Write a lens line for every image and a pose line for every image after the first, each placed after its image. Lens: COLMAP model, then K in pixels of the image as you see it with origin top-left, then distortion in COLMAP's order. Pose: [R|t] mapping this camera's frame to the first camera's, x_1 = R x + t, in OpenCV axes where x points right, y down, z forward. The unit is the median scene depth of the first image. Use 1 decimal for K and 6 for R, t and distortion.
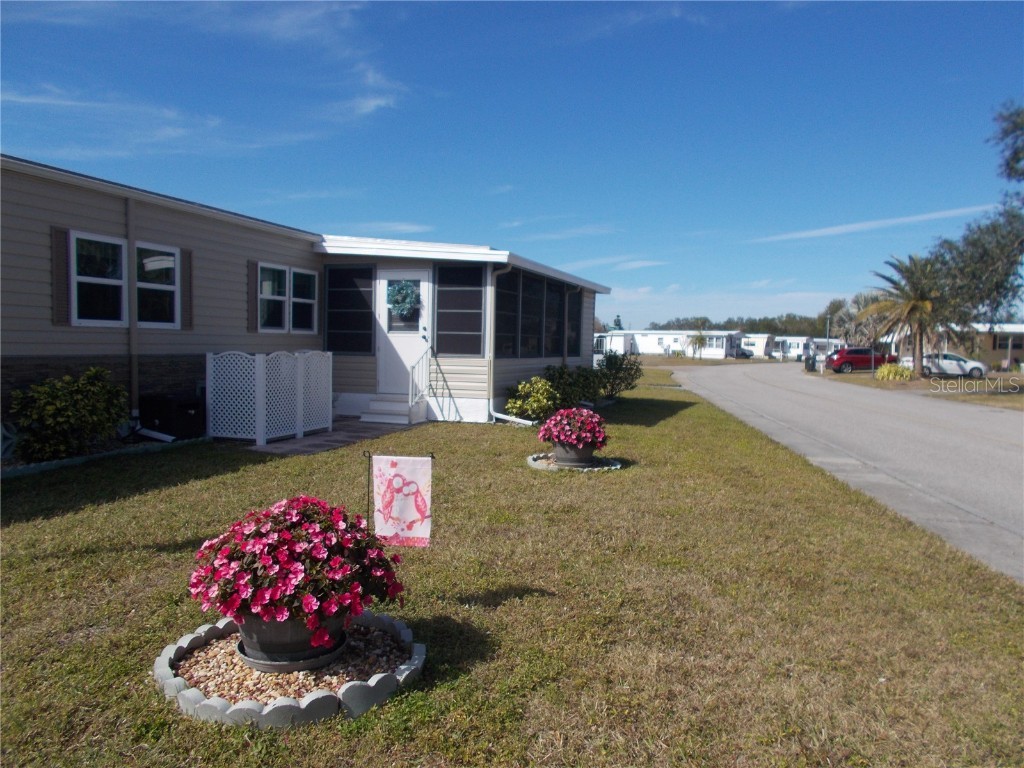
lens RADIAL K [[801.7, 0, 531.6], [0, 801.7, 385.9], [0, 0, 1]] dist [0.023732, -0.015345]
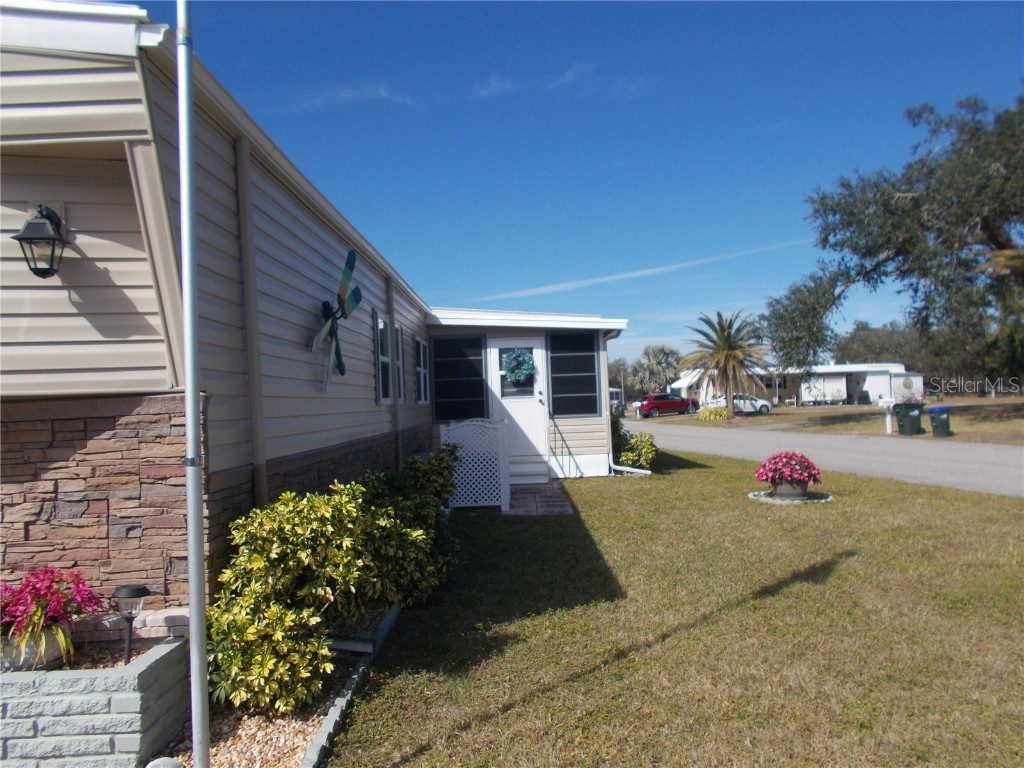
lens RADIAL K [[801.7, 0, 522.1], [0, 801.7, 383.9], [0, 0, 1]] dist [0.023732, -0.015345]
pose [[0.948490, -0.049798, 0.312870, -0.526880], [0.073268, 0.995275, -0.063707, -0.017948], [-0.308220, 0.083349, 0.947657, -0.004536]]
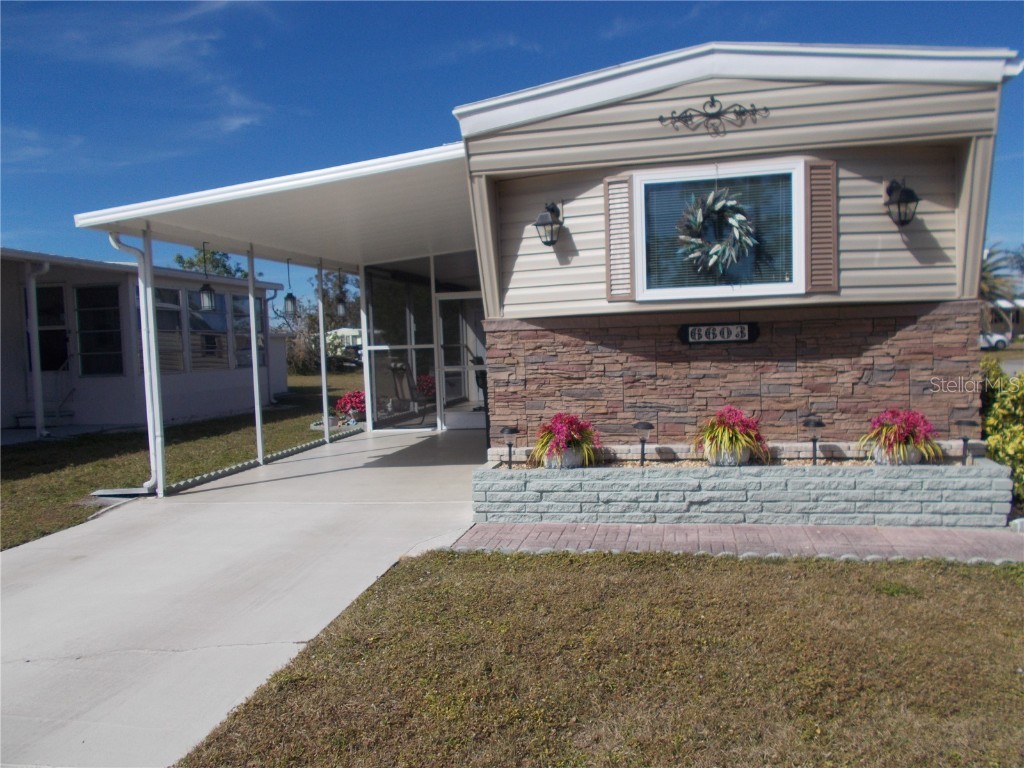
lens RADIAL K [[801.7, 0, 511.0], [0, 801.7, 382.4], [0, 0, 1]] dist [0.023732, -0.015345]
pose [[0.992388, -0.055999, 0.109684, -0.874790], [0.056298, 0.998414, 0.000371, -0.011082], [-0.109531, 0.005807, 0.993966, -0.110615]]
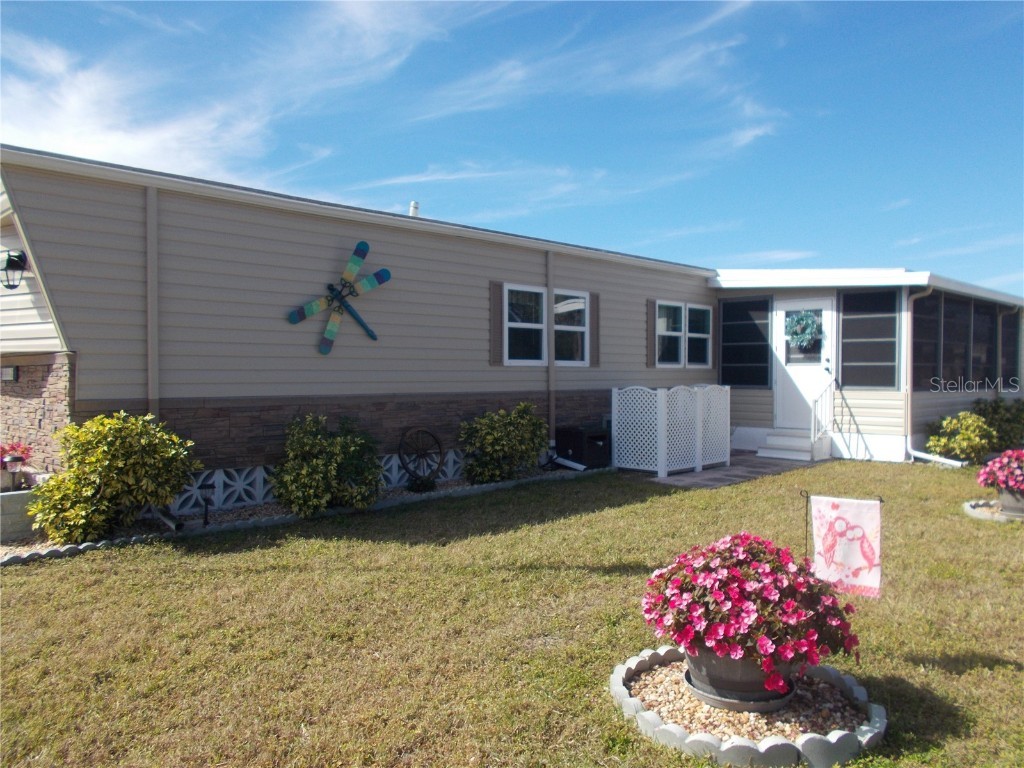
lens RADIAL K [[801.7, 0, 508.9], [0, 801.7, 380.2], [0, 0, 1]] dist [0.023732, -0.015345]
pose [[0.893083, -0.013627, -0.449686, -0.045753], [-0.006974, 0.999002, -0.044124, -0.003388], [0.449838, 0.042542, 0.892096, -0.015364]]
